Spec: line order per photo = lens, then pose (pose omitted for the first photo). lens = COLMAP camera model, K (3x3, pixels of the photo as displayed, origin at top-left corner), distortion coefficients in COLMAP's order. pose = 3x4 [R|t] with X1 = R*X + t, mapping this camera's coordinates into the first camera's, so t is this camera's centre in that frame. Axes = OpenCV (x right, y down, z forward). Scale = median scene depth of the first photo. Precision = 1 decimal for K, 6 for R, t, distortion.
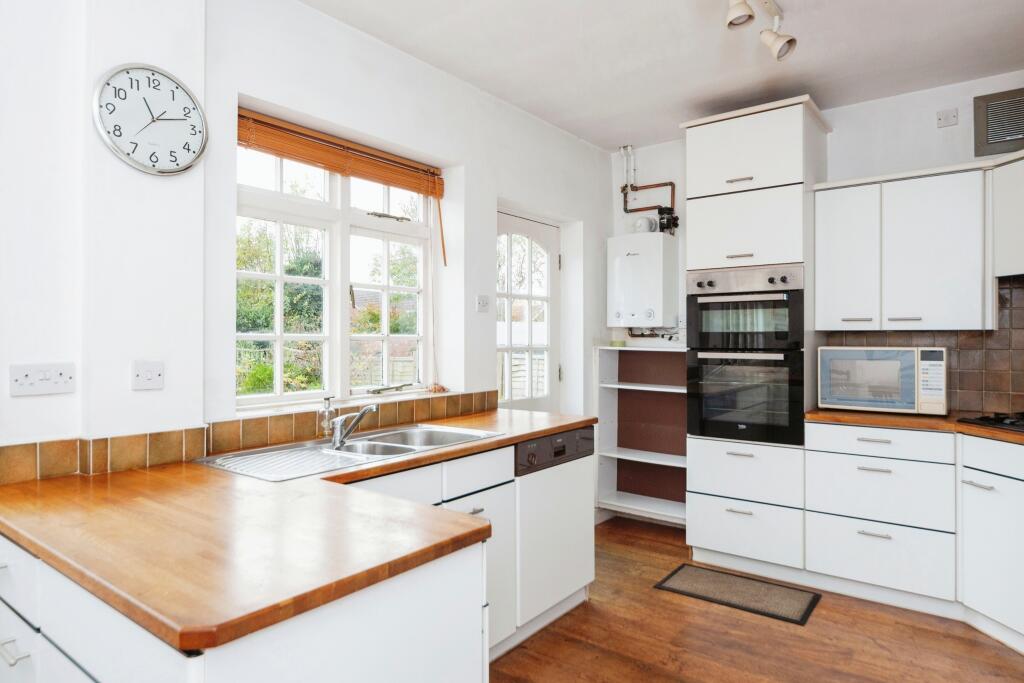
lens RADIAL K [[611.9, 0, 512.0], [0, 611.9, 341.7], [0, 0, 1]] dist [-0.002131, -0.000126]
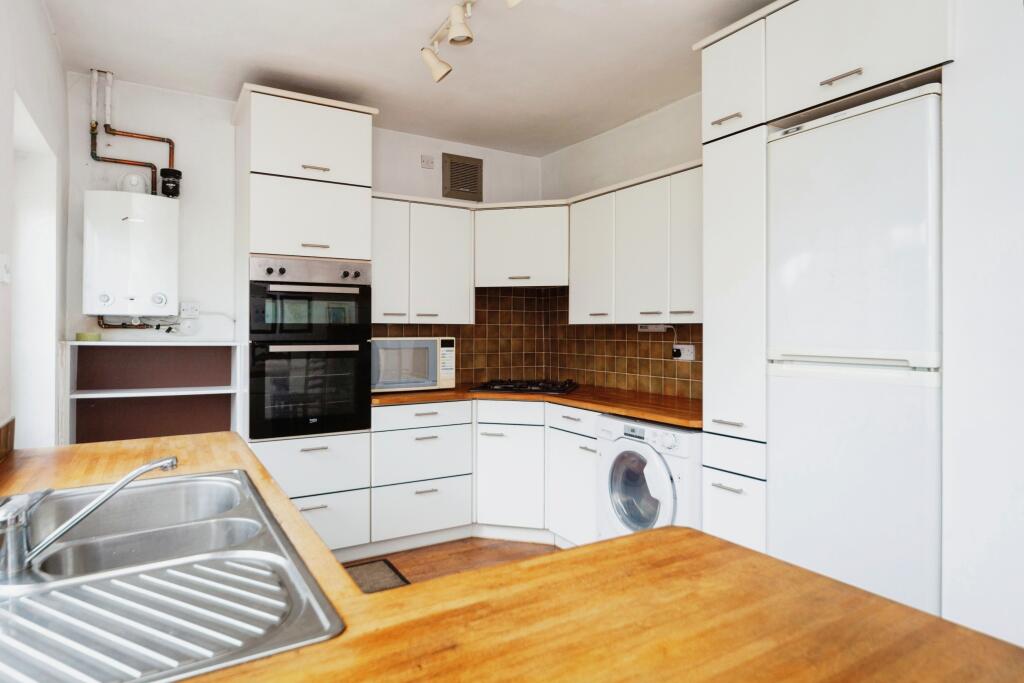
lens RADIAL K [[589.5, 0, 511.5], [0, 589.5, 332.4], [0, 0, 1]] dist [0.000411, -0.000261]
pose [[0.368420, -0.002362, 0.929656, -0.400224], [0.003644, 0.999993, 0.001097, -0.002028], [-0.929652, 0.002983, 0.368426, 0.373247]]
